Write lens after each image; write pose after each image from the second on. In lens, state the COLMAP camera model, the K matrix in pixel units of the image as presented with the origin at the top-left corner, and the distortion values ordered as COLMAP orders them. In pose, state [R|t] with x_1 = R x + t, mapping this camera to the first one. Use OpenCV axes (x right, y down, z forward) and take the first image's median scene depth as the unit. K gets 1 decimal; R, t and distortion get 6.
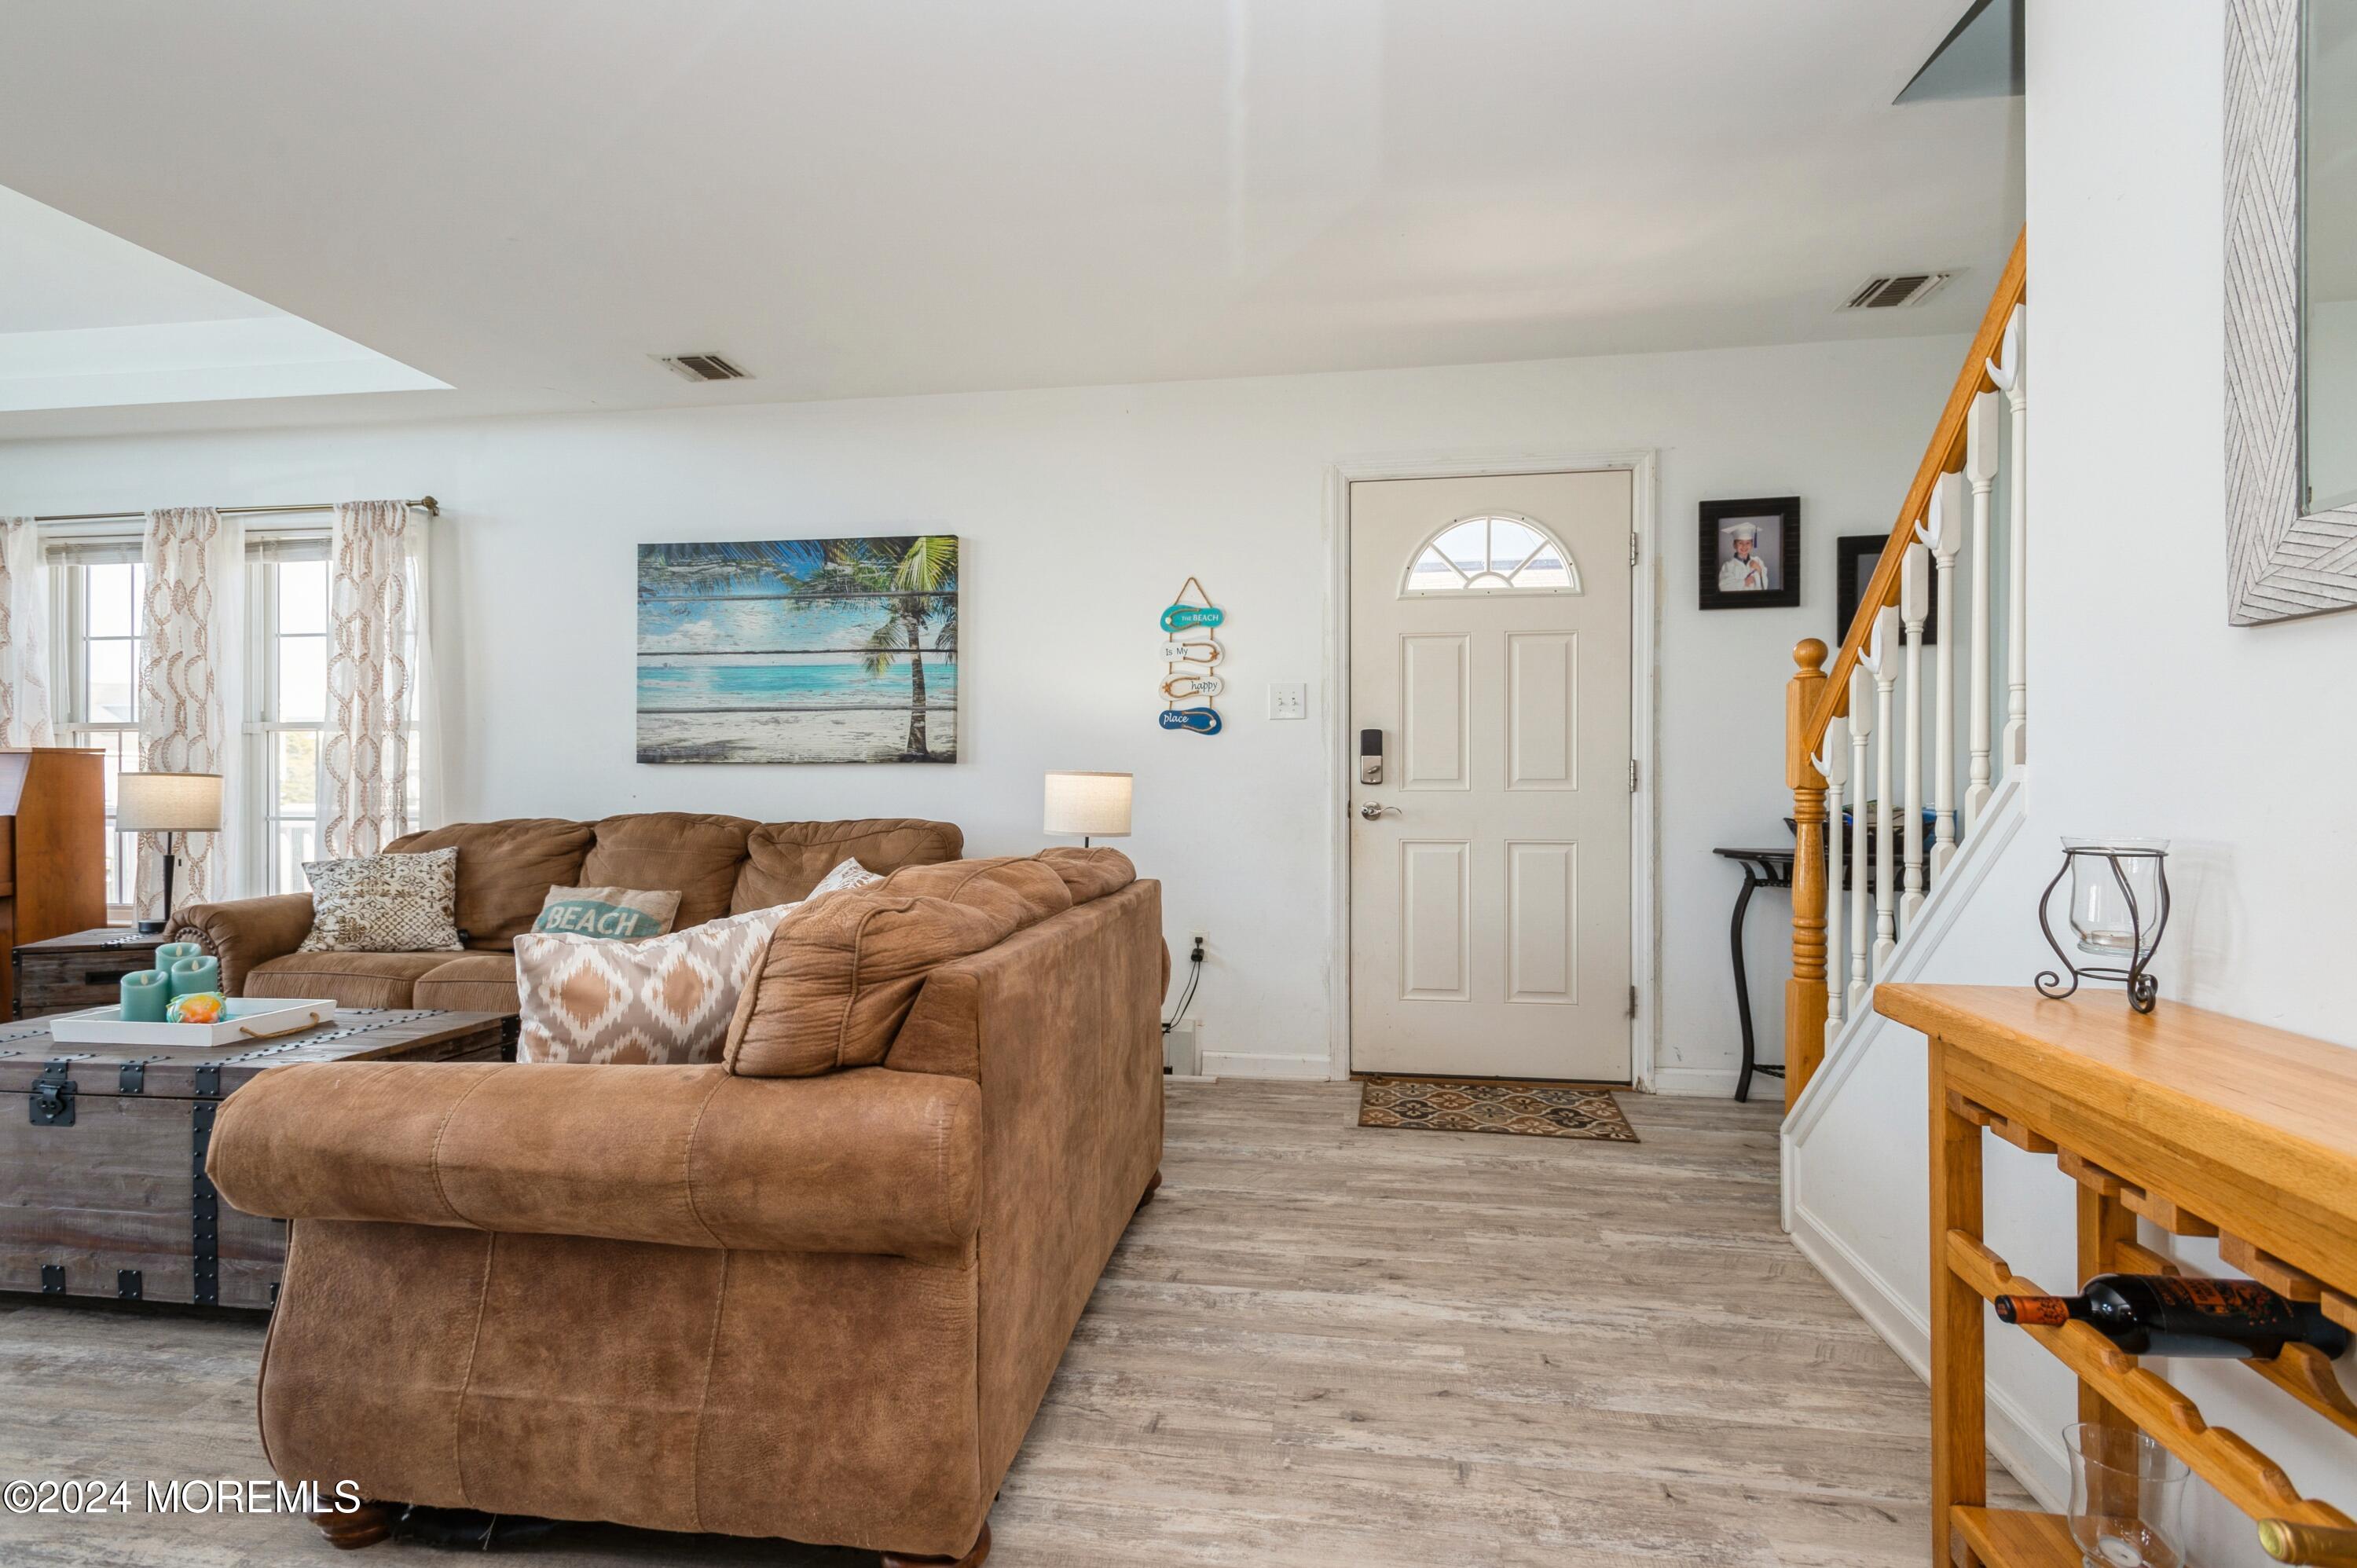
lens RADIAL K [[1115.2, 0, 1177.6], [0, 1115.2, 789.5], [0, 0, 1]] dist [0.010455, -0.000249]
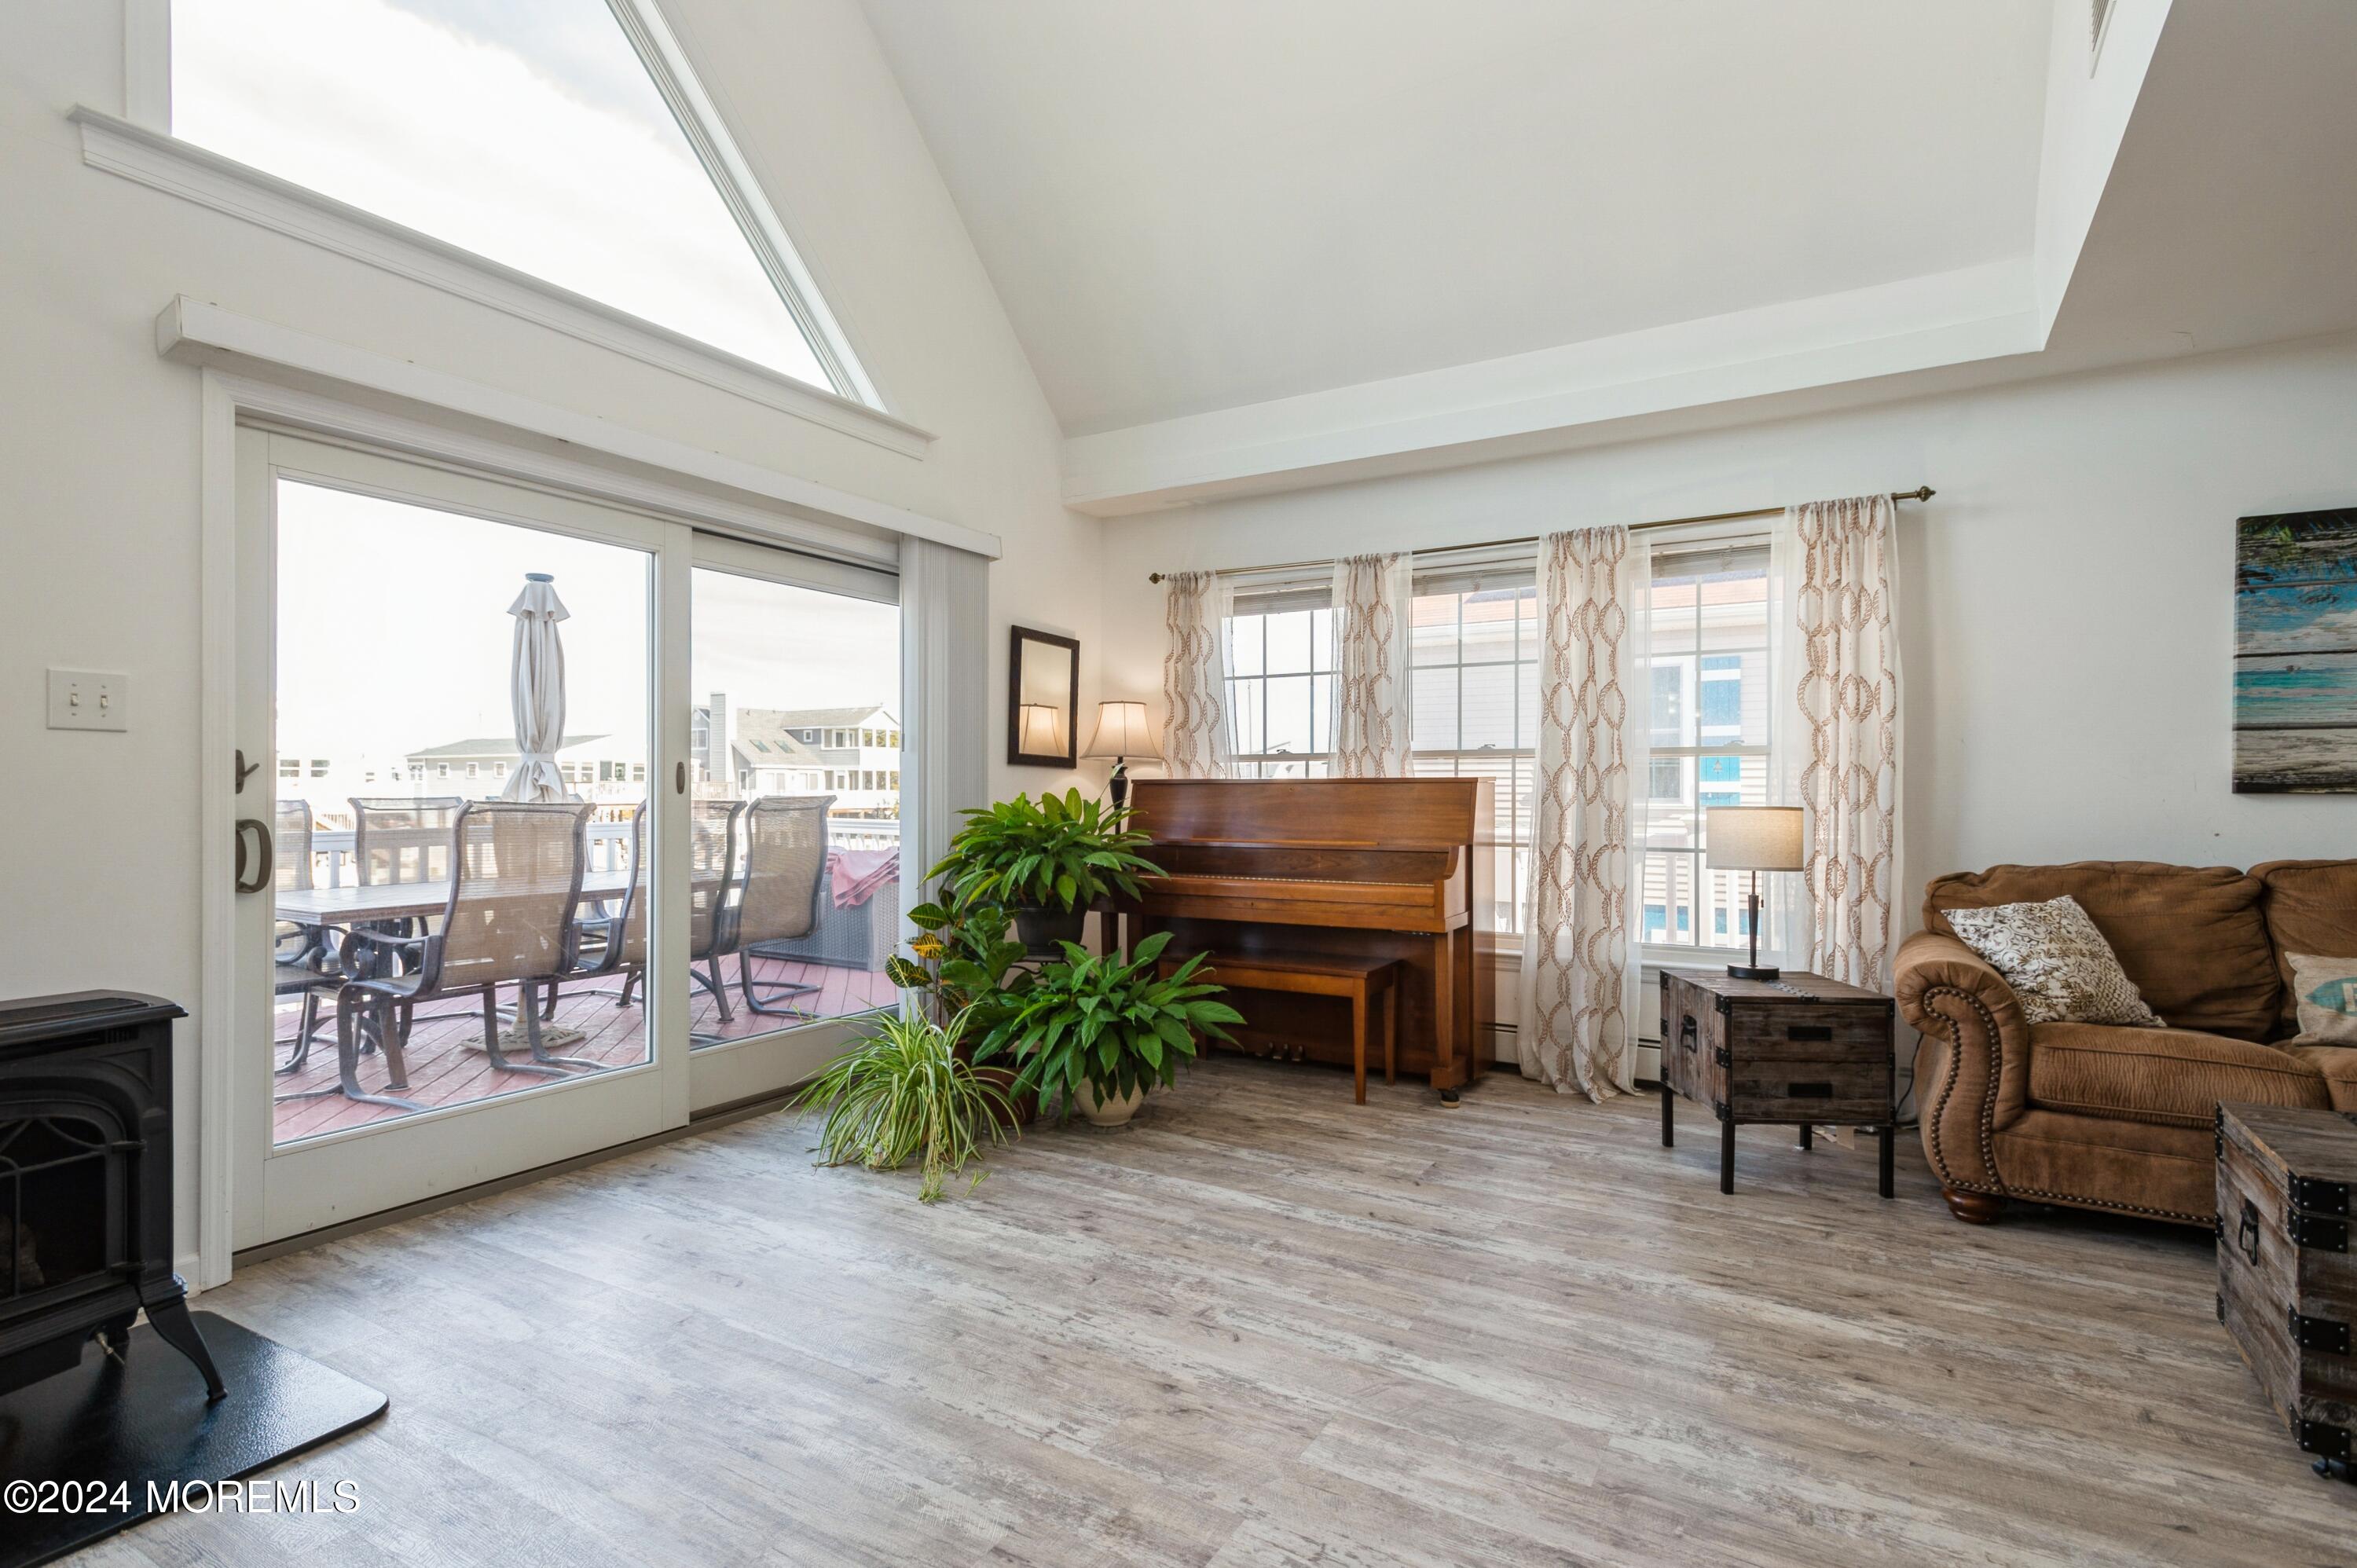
lens RADIAL K [[1154.2, 0, 1170.1], [0, 1154.2, 788.1], [0, 0, 1]] dist [0.010955, -0.001164]
pose [[0.921660, -0.000034, -0.387999, -0.891031], [-0.003301, 0.999963, -0.007931, -0.018923], [0.387985, 0.008590, 0.921626, -0.056322]]
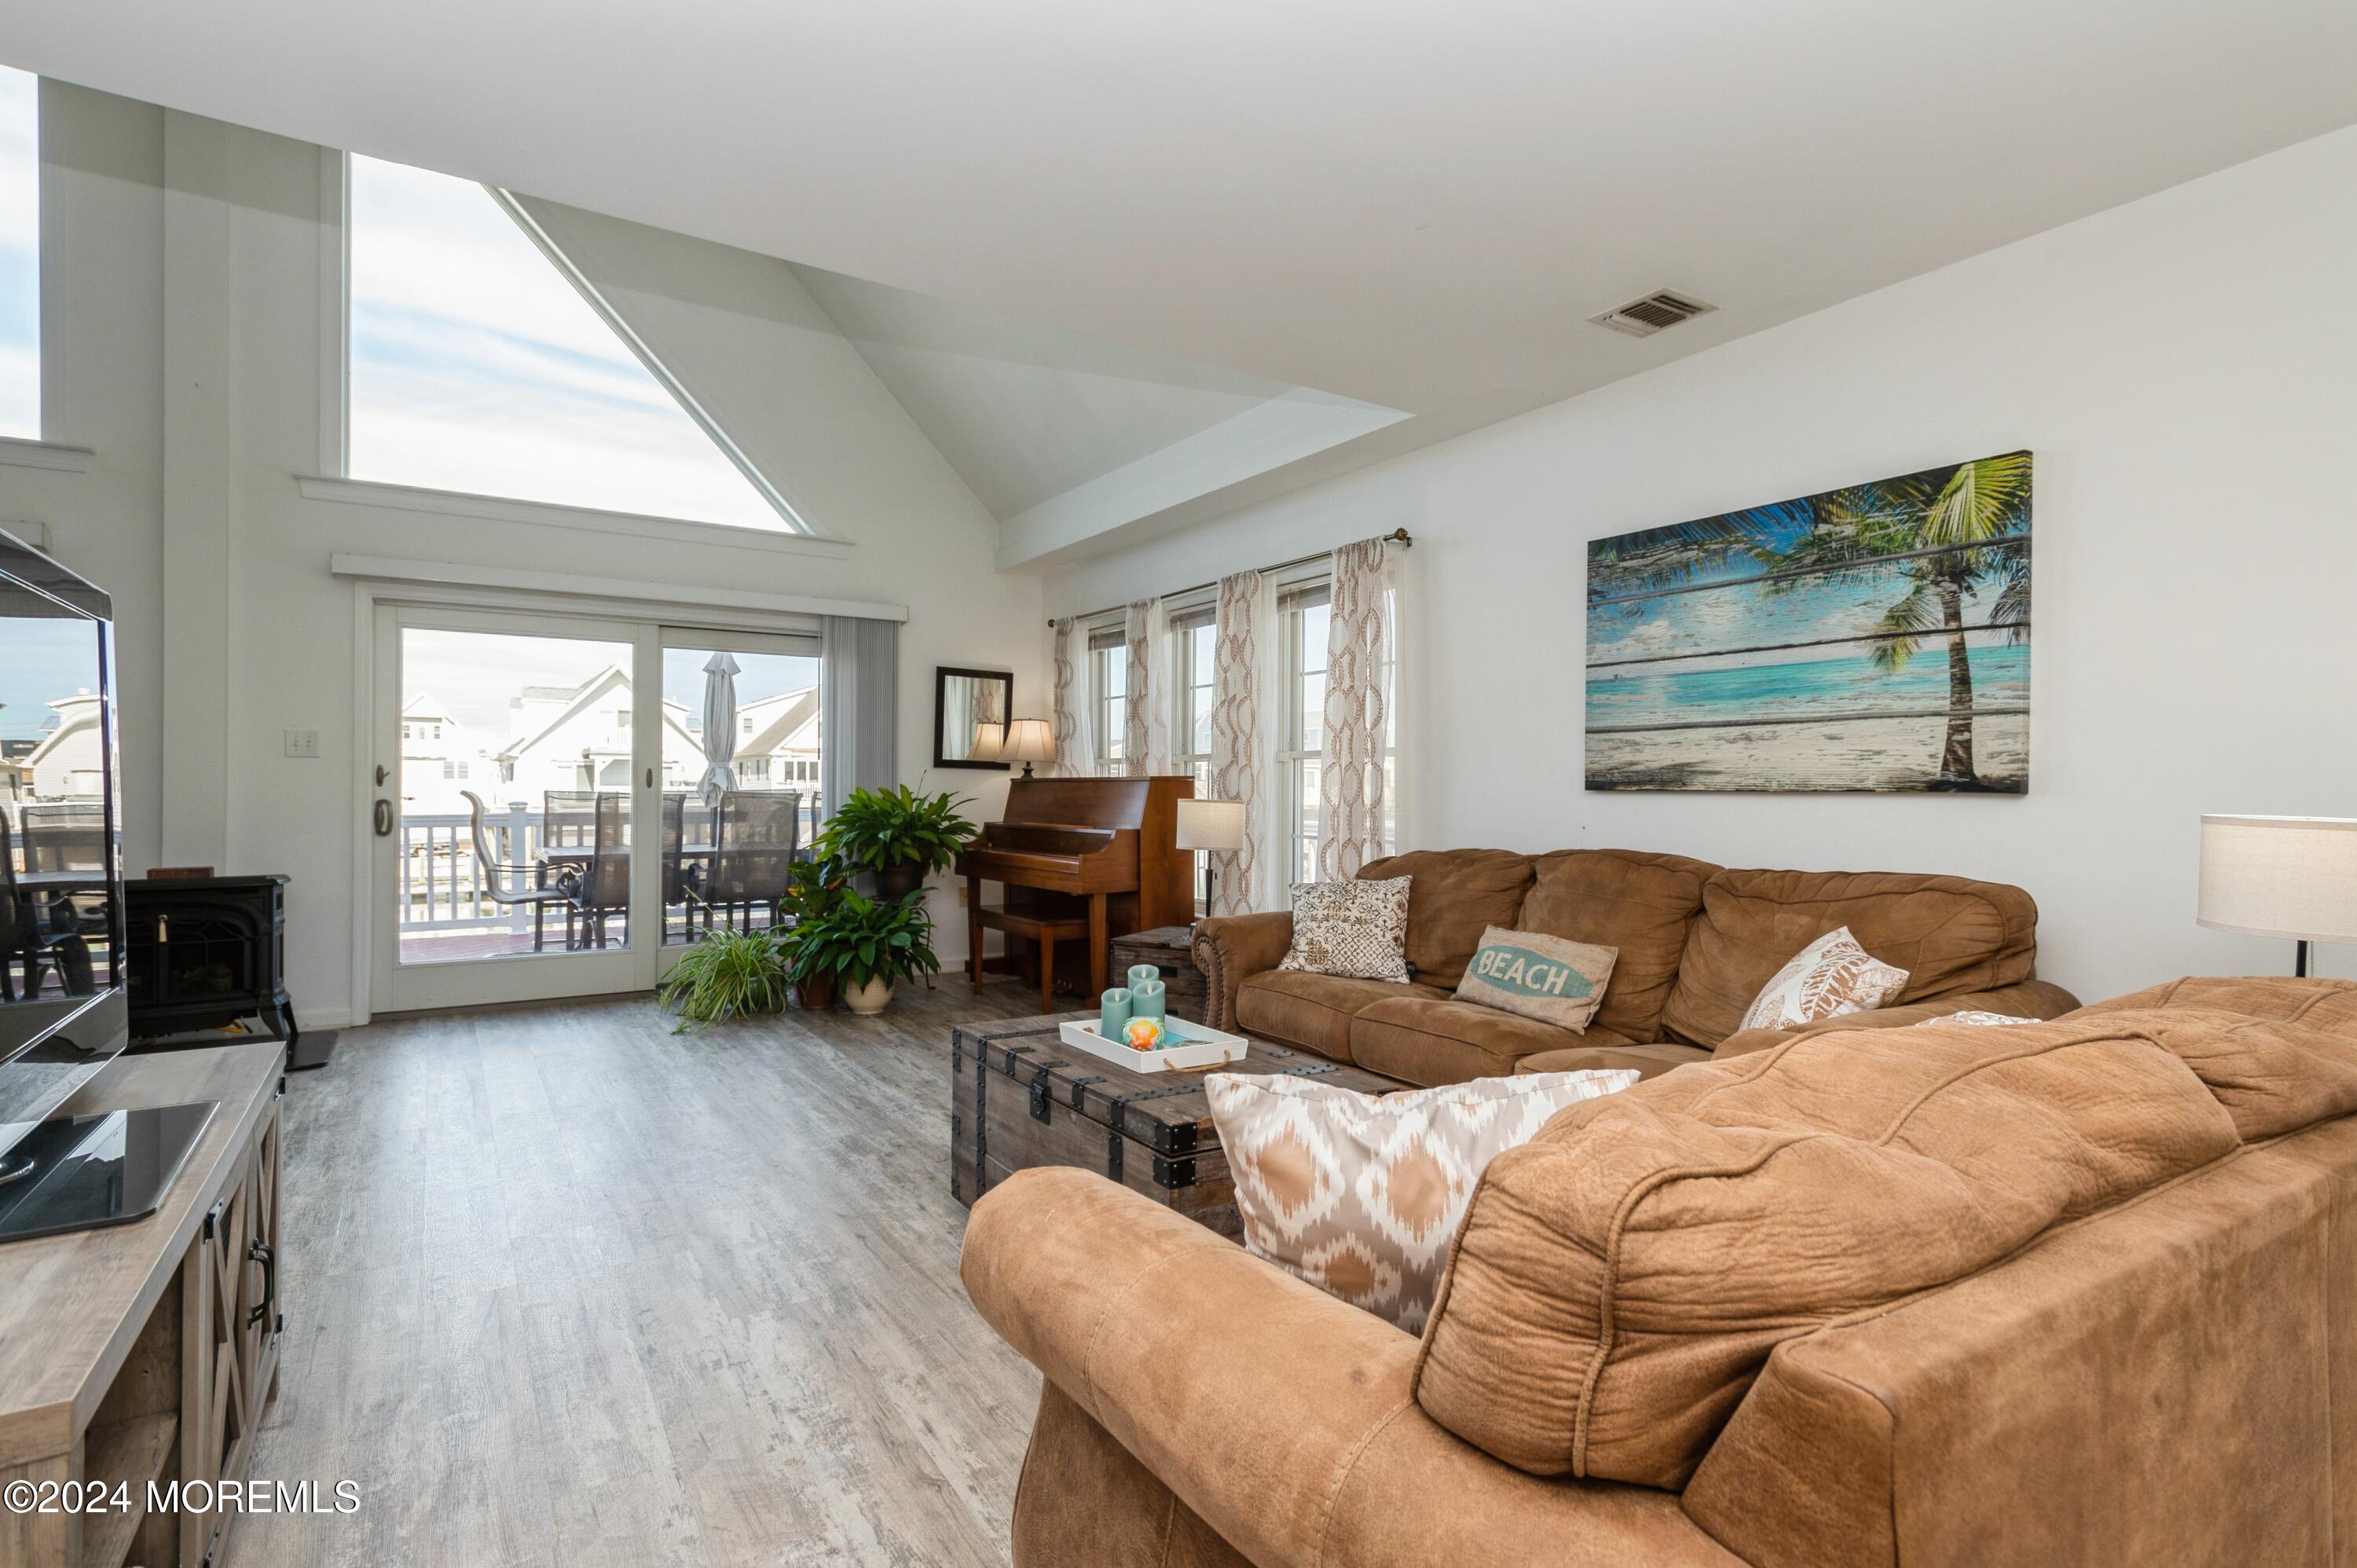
lens RADIAL K [[1153.5, 0, 1176.0], [0, 1153.5, 780.3], [0, 0, 1]] dist [0.024669, -0.008491]
pose [[0.656108, -0.002558, -0.754663, -0.007779], [-0.008378, 0.999908, -0.010673, -0.019720], [0.754621, 0.013325, 0.656026, 0.164735]]
